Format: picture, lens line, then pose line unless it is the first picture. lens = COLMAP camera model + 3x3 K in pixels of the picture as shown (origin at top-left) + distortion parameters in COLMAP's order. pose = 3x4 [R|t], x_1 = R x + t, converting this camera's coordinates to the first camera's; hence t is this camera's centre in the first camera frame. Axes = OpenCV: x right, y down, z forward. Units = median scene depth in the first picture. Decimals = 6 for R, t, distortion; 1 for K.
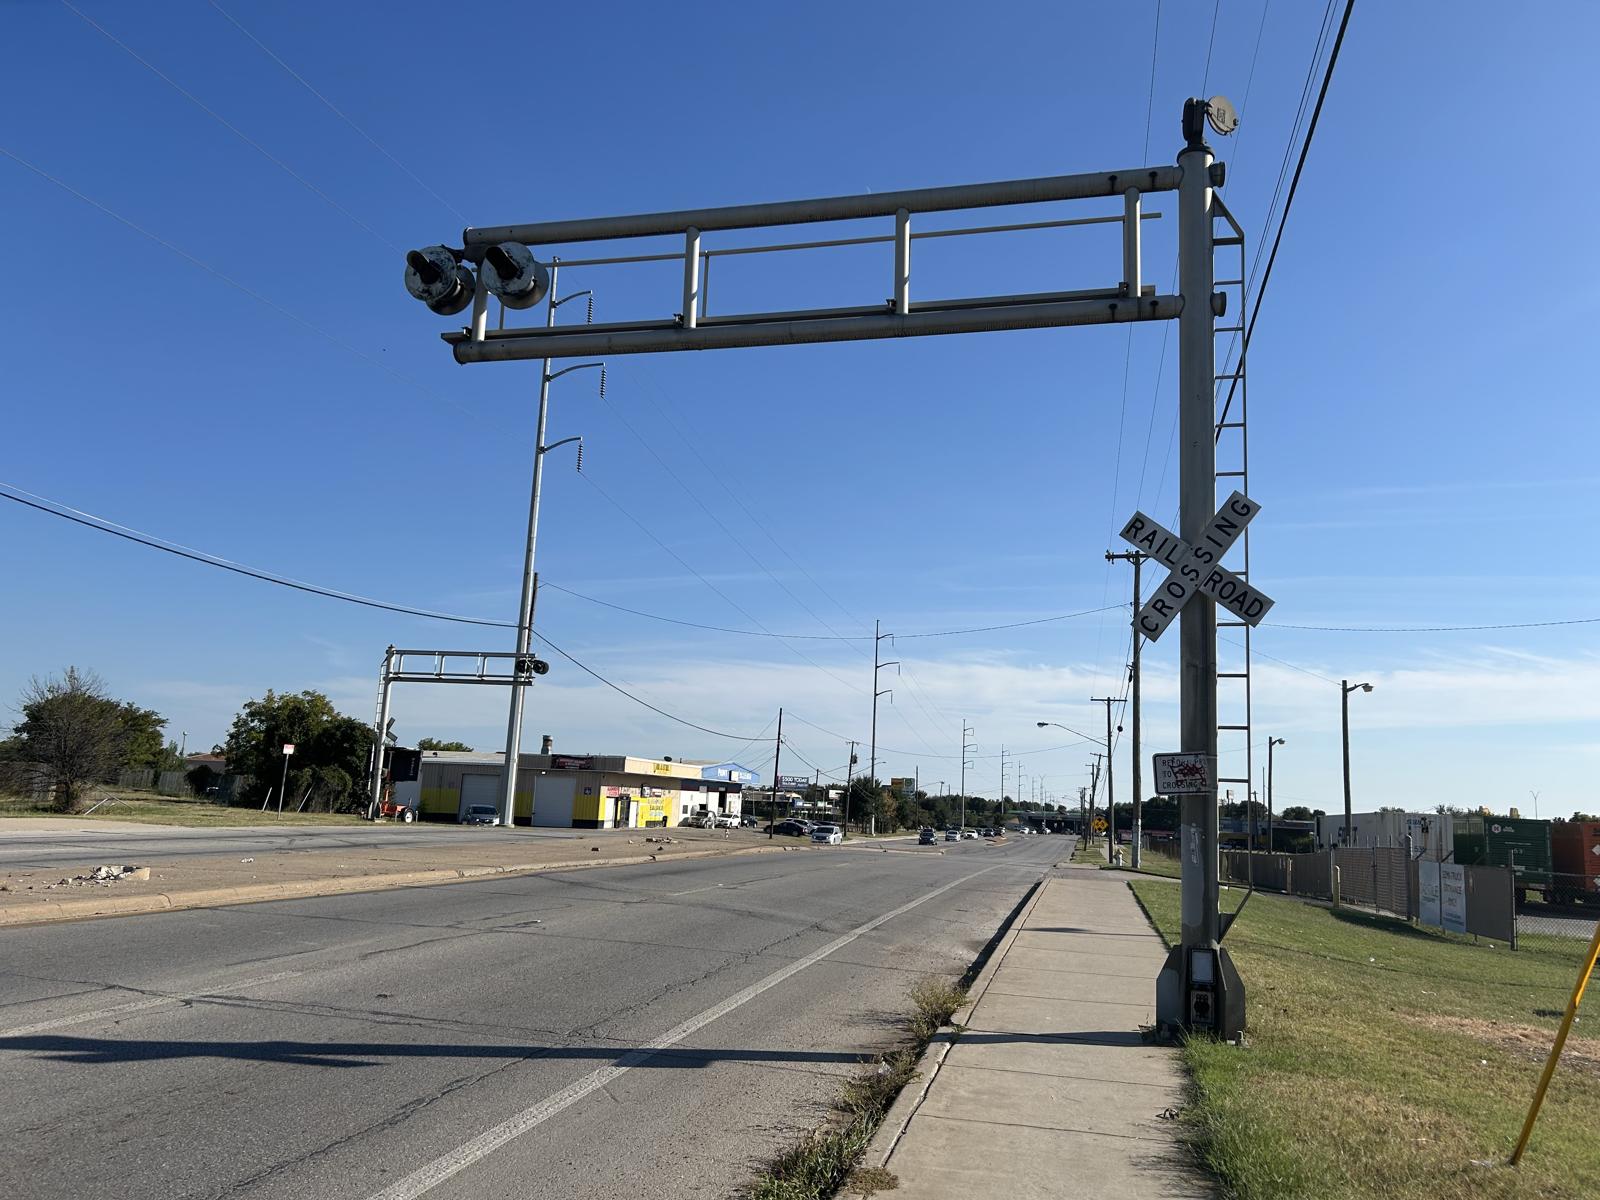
lens RADIAL K [[1195.8, 0, 809.3], [0, 1195.8, 605.6], [0, 0, 1]] dist [0.002075, 0.001656]
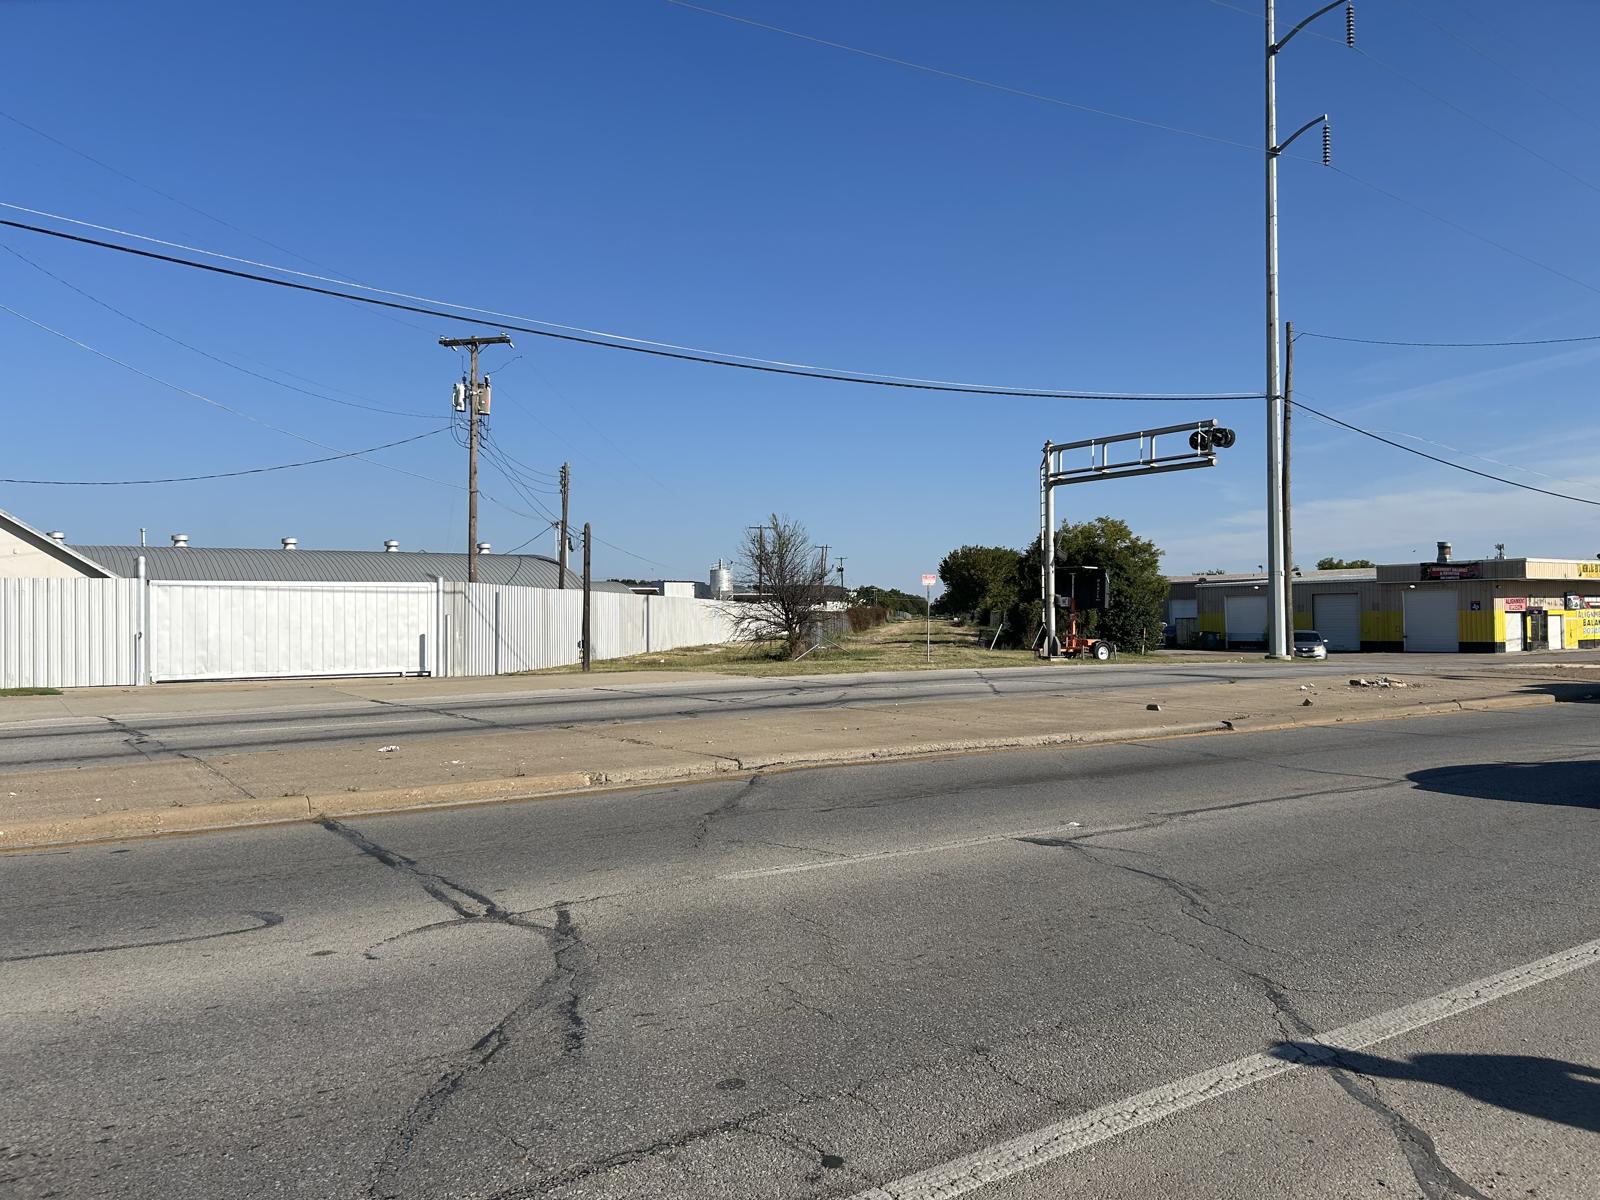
lens RADIAL K [[1179.3, 0, 800.0], [0, 1179.3, 600.0], [0, 0, 1]] dist [0.032122, 0.000521]
pose [[0.725414, -0.061603, -0.685550, 0.028586], [0.155029, 0.985018, 0.075530, 0.023877], [0.670627, -0.161070, 0.724097, 0.139728]]
